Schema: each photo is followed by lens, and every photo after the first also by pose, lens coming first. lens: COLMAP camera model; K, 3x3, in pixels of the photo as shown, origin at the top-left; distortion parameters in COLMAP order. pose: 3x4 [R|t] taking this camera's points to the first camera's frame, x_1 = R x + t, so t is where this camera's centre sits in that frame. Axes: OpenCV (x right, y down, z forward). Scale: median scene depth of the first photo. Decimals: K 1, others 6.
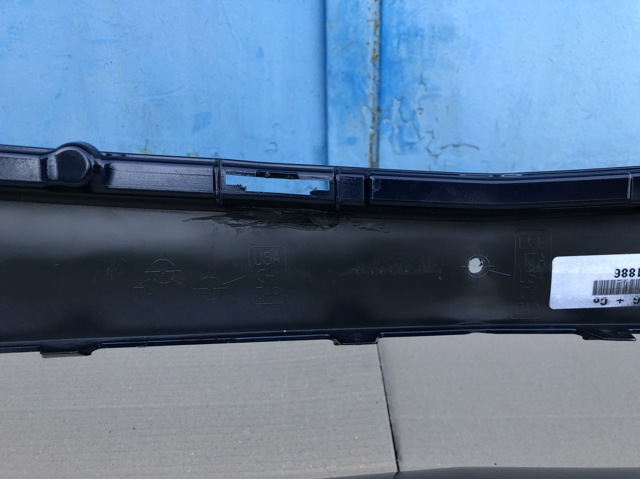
lens RADIAL K [[520.7, 0, 326.5], [0, 520.7, 241.9], [0, 0, 1]] dist [0.011998, -0.005509]
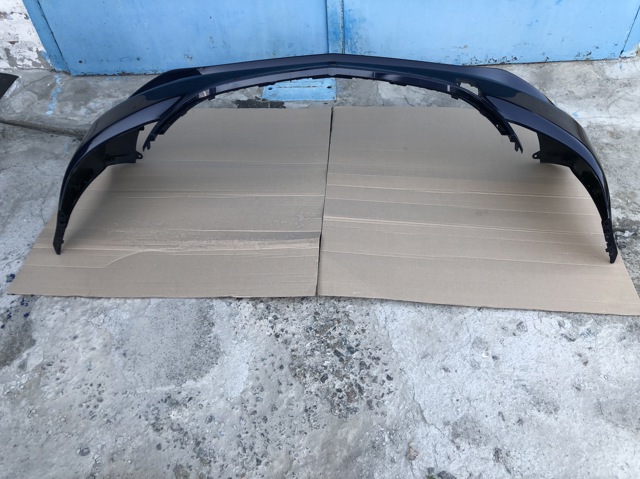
lens RADIAL K [[520.7, 0, 317.9], [0, 520.7, 237.7], [0, 0, 1]] dist [0.011998, -0.005509]
pose [[0.994541, 0.044224, -0.094512, 0.309241], [-0.003636, 0.919888, 0.392165, -0.417307], [0.104283, -0.389680, 0.915027, -2.570283]]
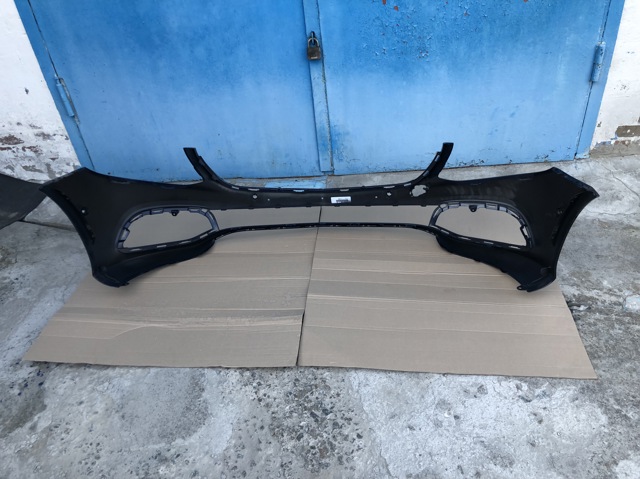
lens RADIAL K [[520.7, 0, 321.1], [0, 520.7, 238.2], [0, 0, 1]] dist [0.011998, -0.005509]
pose [[0.990208, 0.005539, -0.139491, 0.573227], [0.021775, 0.980853, 0.193530, -0.380824], [0.137892, -0.194673, 0.971127, -2.929047]]
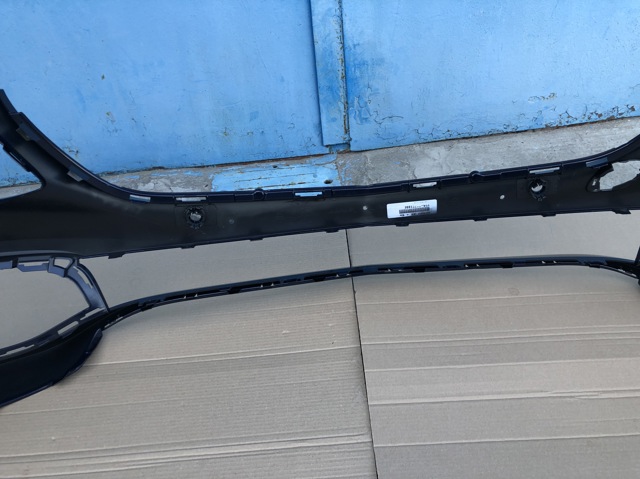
lens RADIAL K [[520.7, 0, 322.9], [0, 520.7, 239.0], [0, 0, 1]] dist [0.011998, -0.005509]
pose [[0.997519, -0.065525, -0.025736, 0.030362], [0.069772, 0.968839, 0.237663, -0.236124], [0.009361, -0.238869, 0.971007, -0.958832]]
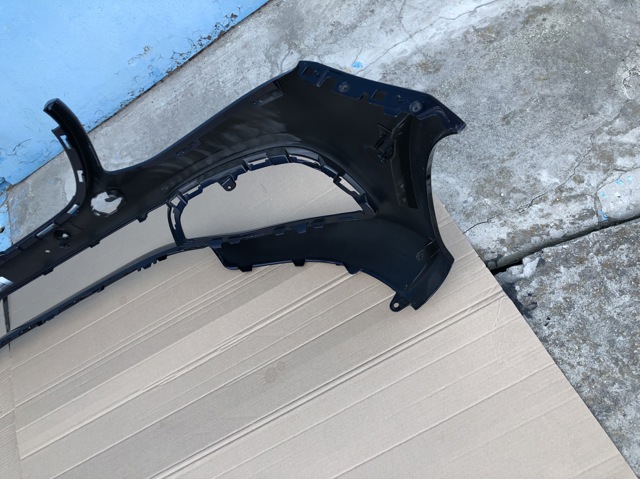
lens RADIAL K [[520.7, 0, 324.3], [0, 520.7, 241.2], [0, 0, 1]] dist [0.011998, -0.005509]
pose [[0.862627, -0.492001, -0.117511, 1.336563], [0.477431, 0.715149, 0.510511, -0.398682], [-0.167134, -0.496484, 0.851804, -1.034530]]
